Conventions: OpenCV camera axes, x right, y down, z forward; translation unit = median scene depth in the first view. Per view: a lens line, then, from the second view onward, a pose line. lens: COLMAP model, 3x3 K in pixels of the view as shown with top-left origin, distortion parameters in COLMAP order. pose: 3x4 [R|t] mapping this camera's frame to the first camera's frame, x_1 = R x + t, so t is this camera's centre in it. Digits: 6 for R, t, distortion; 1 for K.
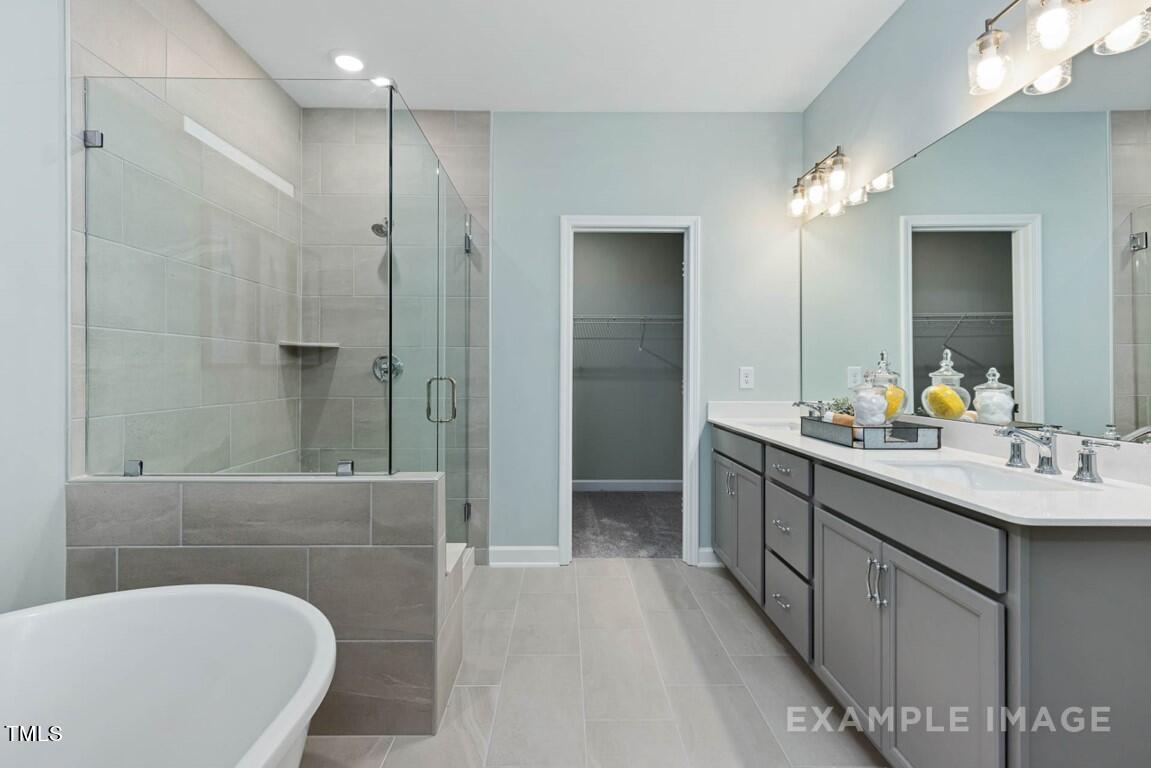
lens RADIAL K [[516.8, 0, 573.5], [0, 516.8, 377.2], [0, 0, 1]] dist [0.003105, 0.002051]
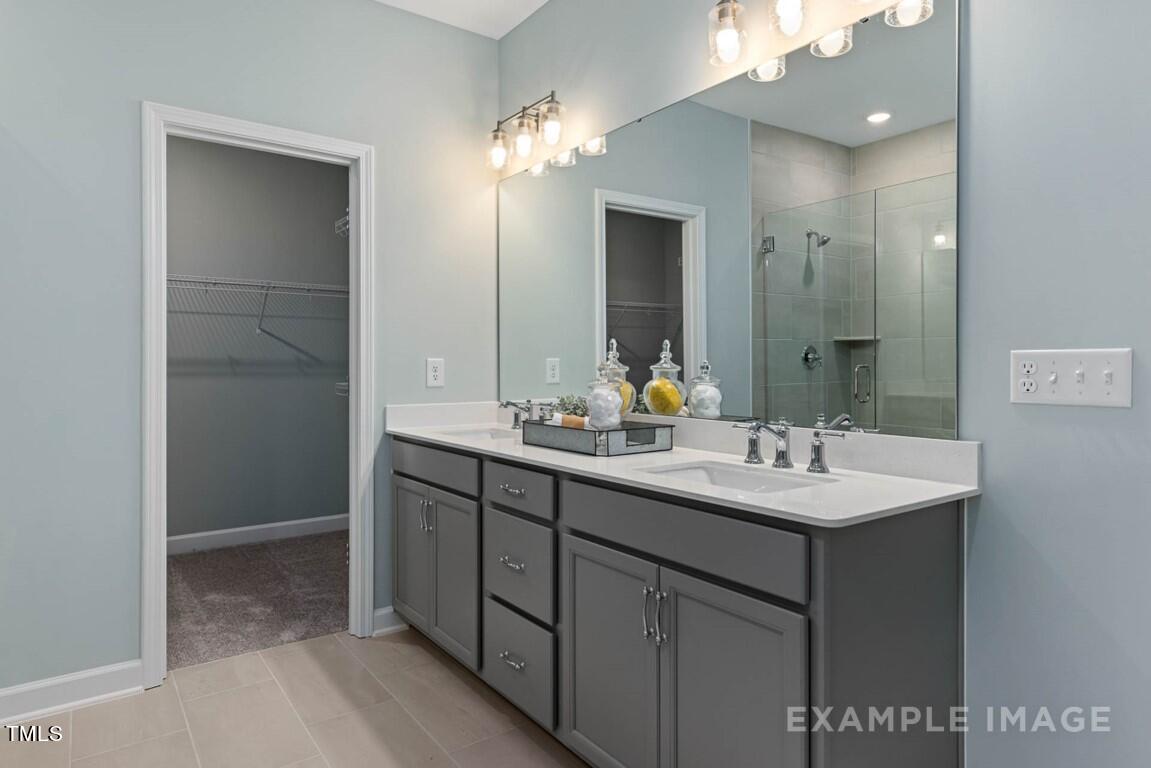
lens RADIAL K [[672.0, 0, 573.5], [0, 672.0, 372.9], [0, 0, 1]] dist [0.014779, -0.002914]
pose [[0.821599, -0.008408, 0.570004, -0.072555], [0.007098, 0.999965, 0.004519, -0.001243], [-0.570022, 0.000333, 0.821630, 0.092154]]
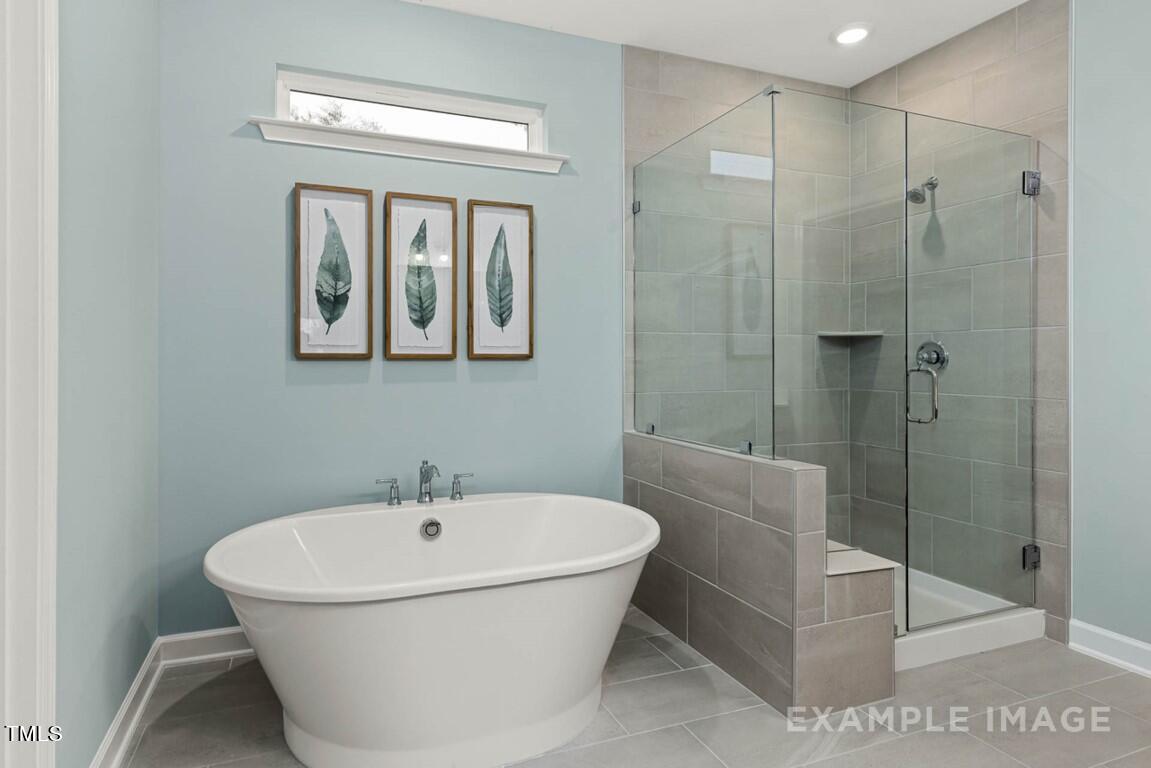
lens RADIAL K [[660.6, 0, 573.9], [0, 660.6, 375.9], [0, 0, 1]] dist [0.005258, 0.001111]
pose [[0.364597, 0.019455, -0.930962, 0.475989], [-0.010202, 0.999805, 0.016898, -0.000713], [0.931109, 0.003337, 0.364725, 0.081060]]
